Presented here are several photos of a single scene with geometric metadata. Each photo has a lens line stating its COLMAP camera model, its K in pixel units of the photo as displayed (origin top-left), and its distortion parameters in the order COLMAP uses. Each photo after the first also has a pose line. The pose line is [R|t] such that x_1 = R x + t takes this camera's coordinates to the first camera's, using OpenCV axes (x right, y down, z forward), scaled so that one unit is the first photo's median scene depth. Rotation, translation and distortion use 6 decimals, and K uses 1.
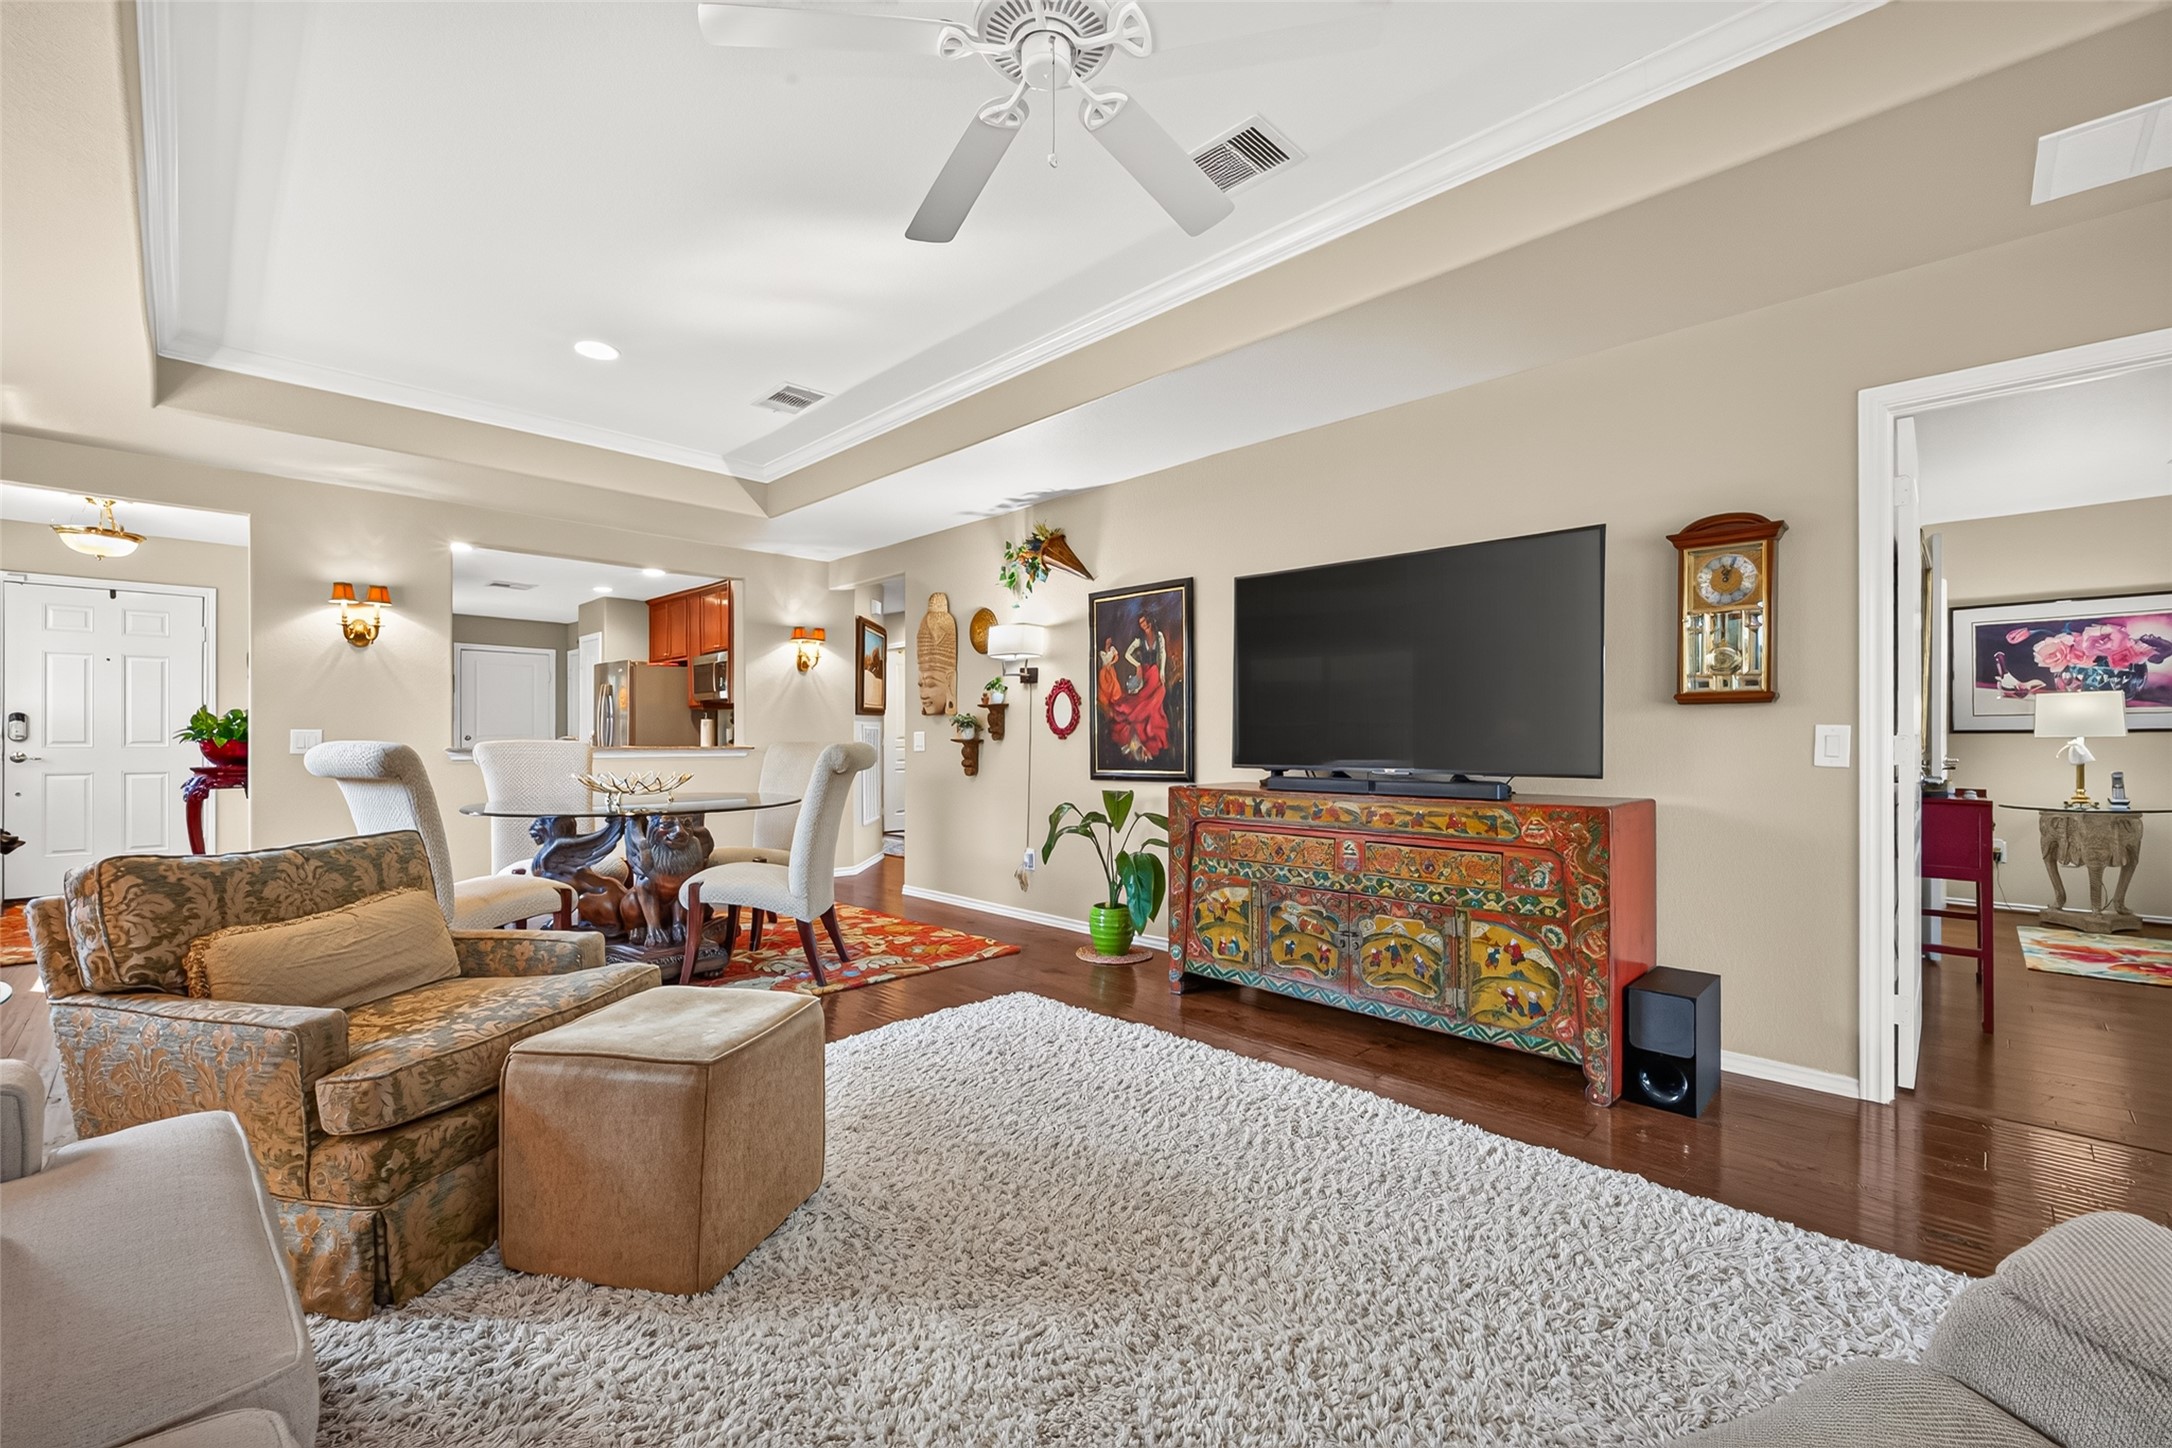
lens RADIAL K [[891.4, 0, 1098.3], [0, 891.4, 730.2], [0, 0, 1]] dist [0.003150, -0.002458]
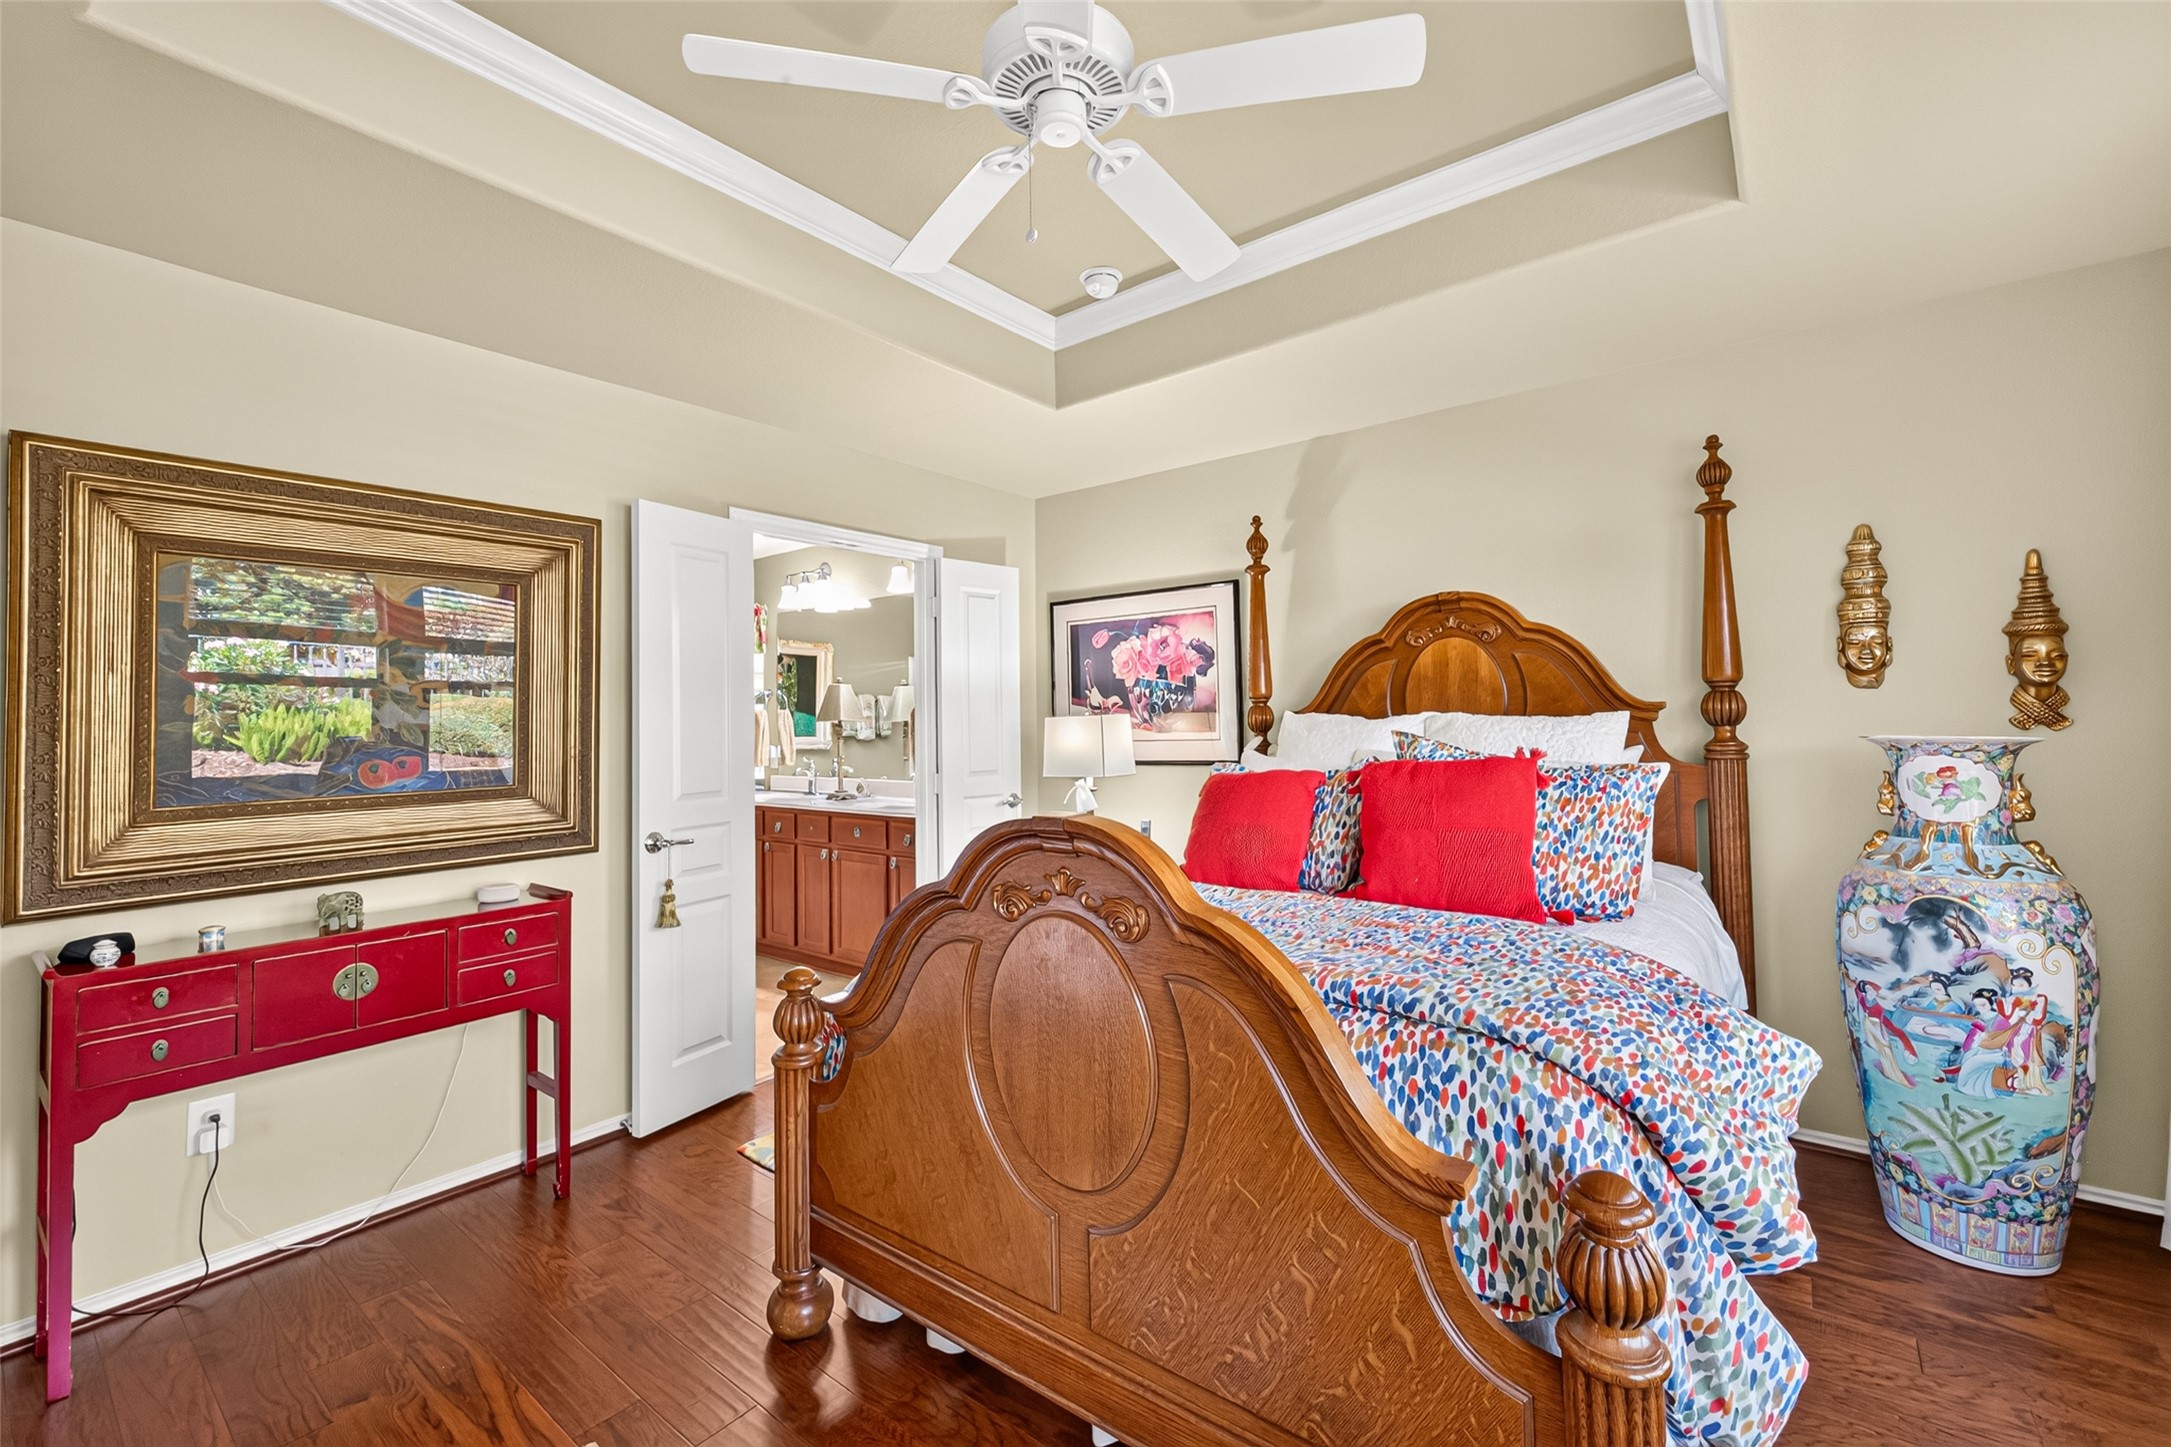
lens RADIAL K [[891.0, 0, 1062.6], [0, 891.0, 711.2], [0, 0, 1]] dist [0.003150, -0.002458]
pose [[0.995031, 0.007620, 0.099278, 0.965430], [-0.004911, 0.999610, -0.027502, -0.021999], [-0.099449, 0.026878, 0.994680, 0.238796]]
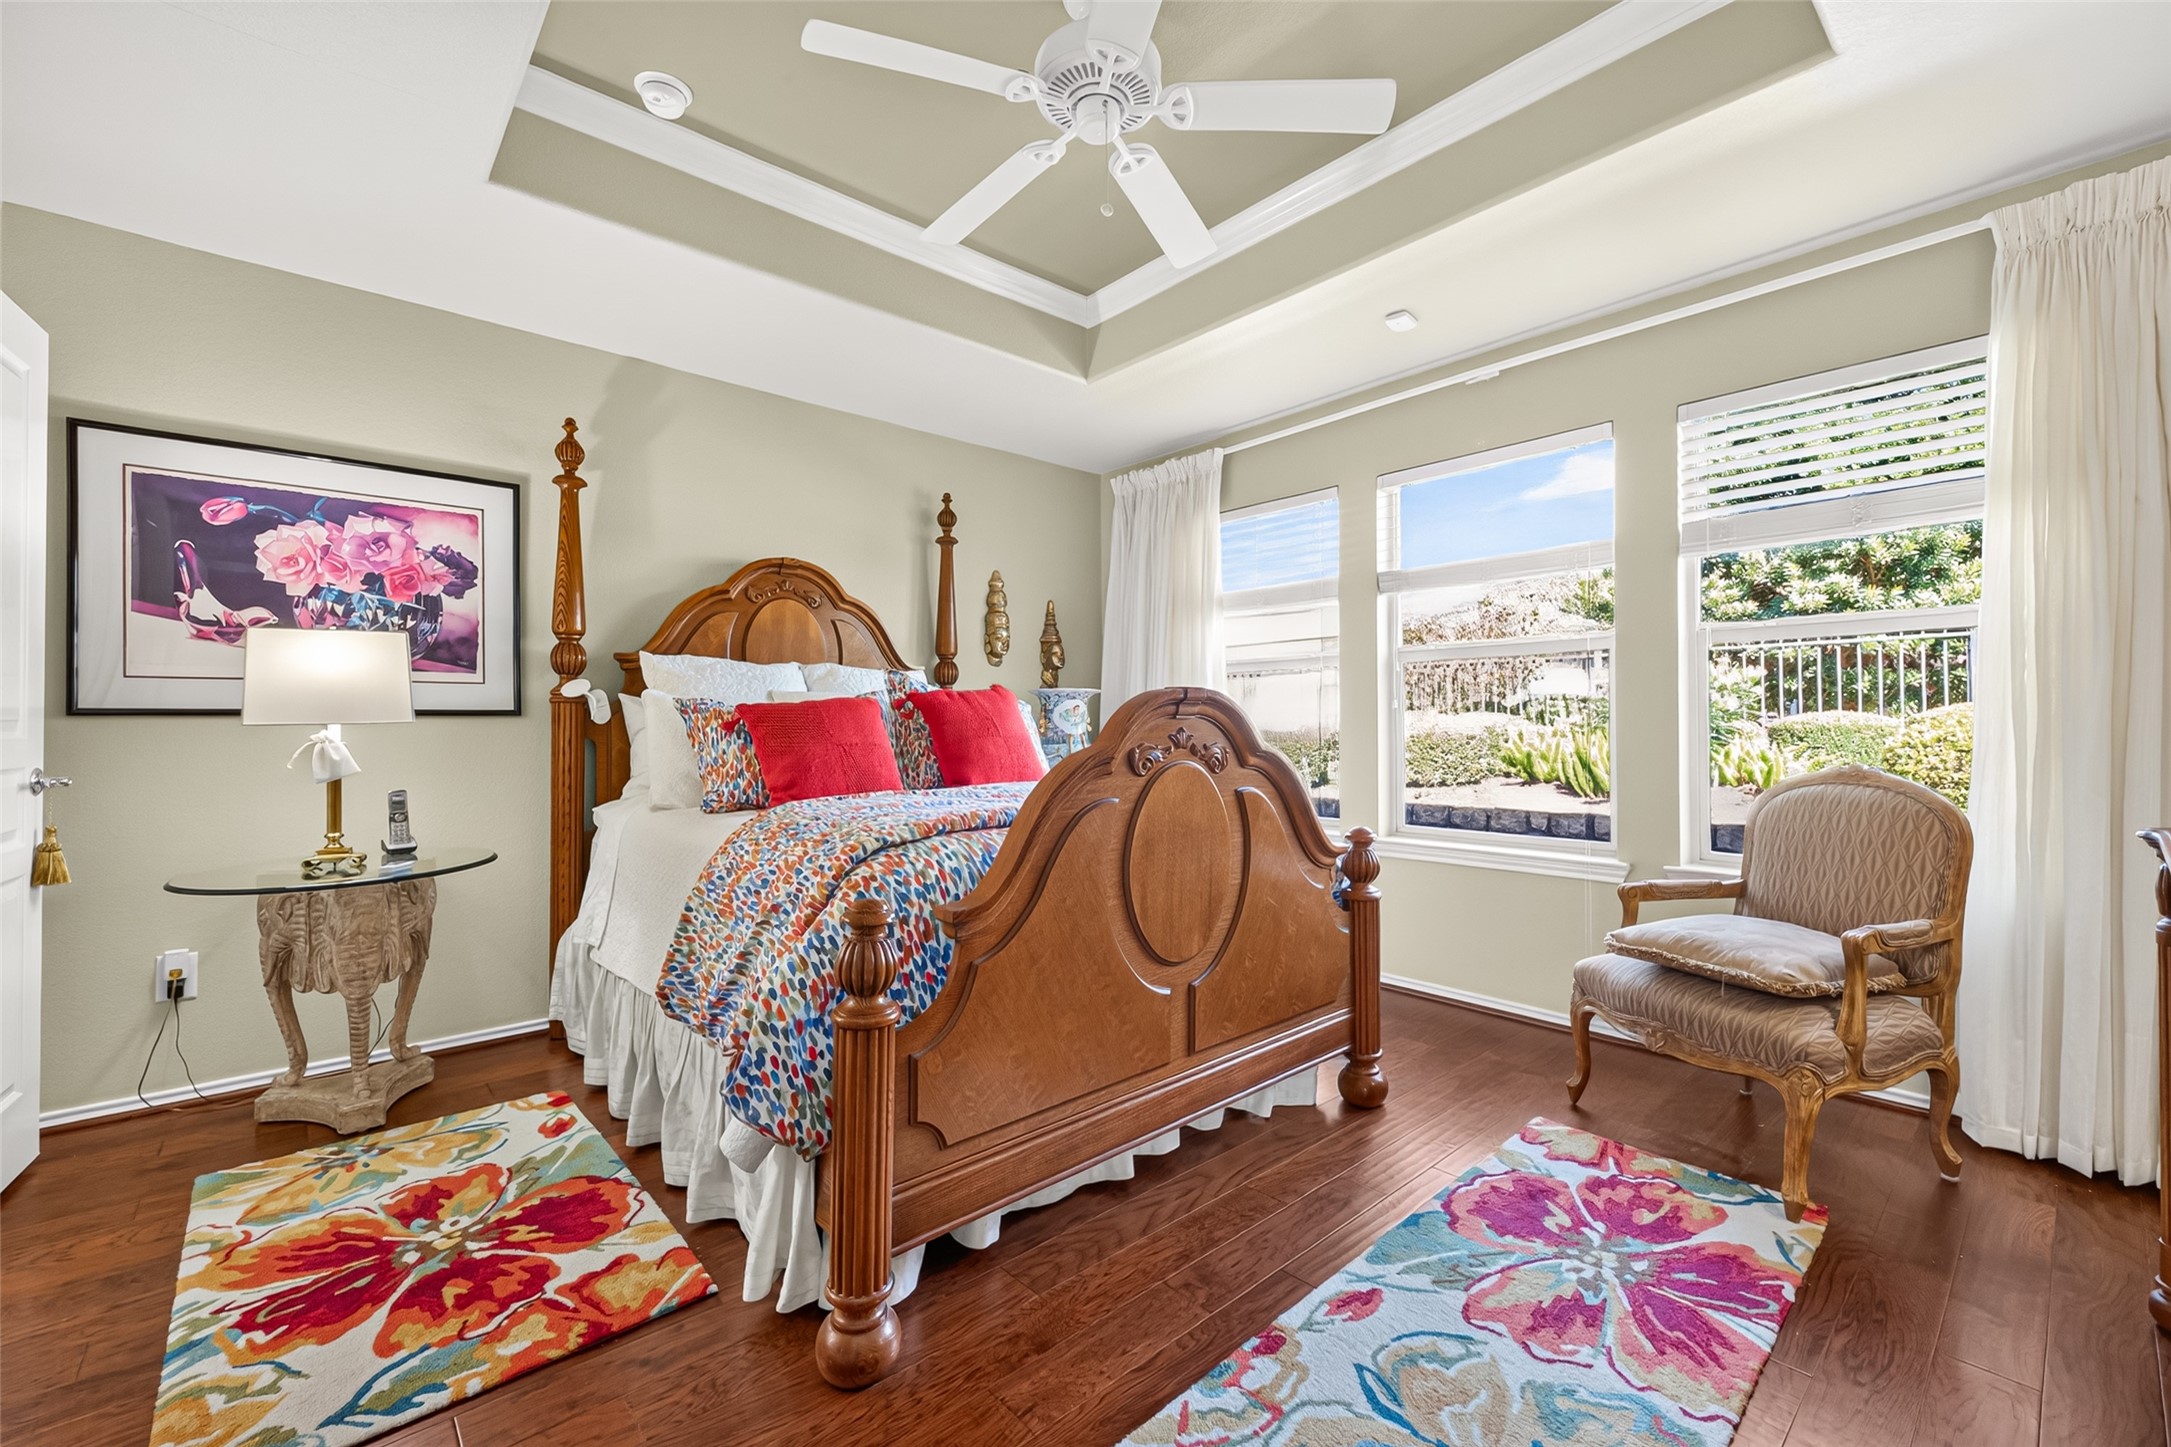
lens RADIAL K [[891.0, 0, 1072.3], [0, 891.0, 723.8], [0, 0, 1]] dist [0.003150, -0.002458]
pose [[0.070386, 0.000958, 0.997519, 0.621281], [-0.006723, 0.999977, -0.000486, 0.004397], [-0.997497, -0.006672, 0.070390, 0.543889]]
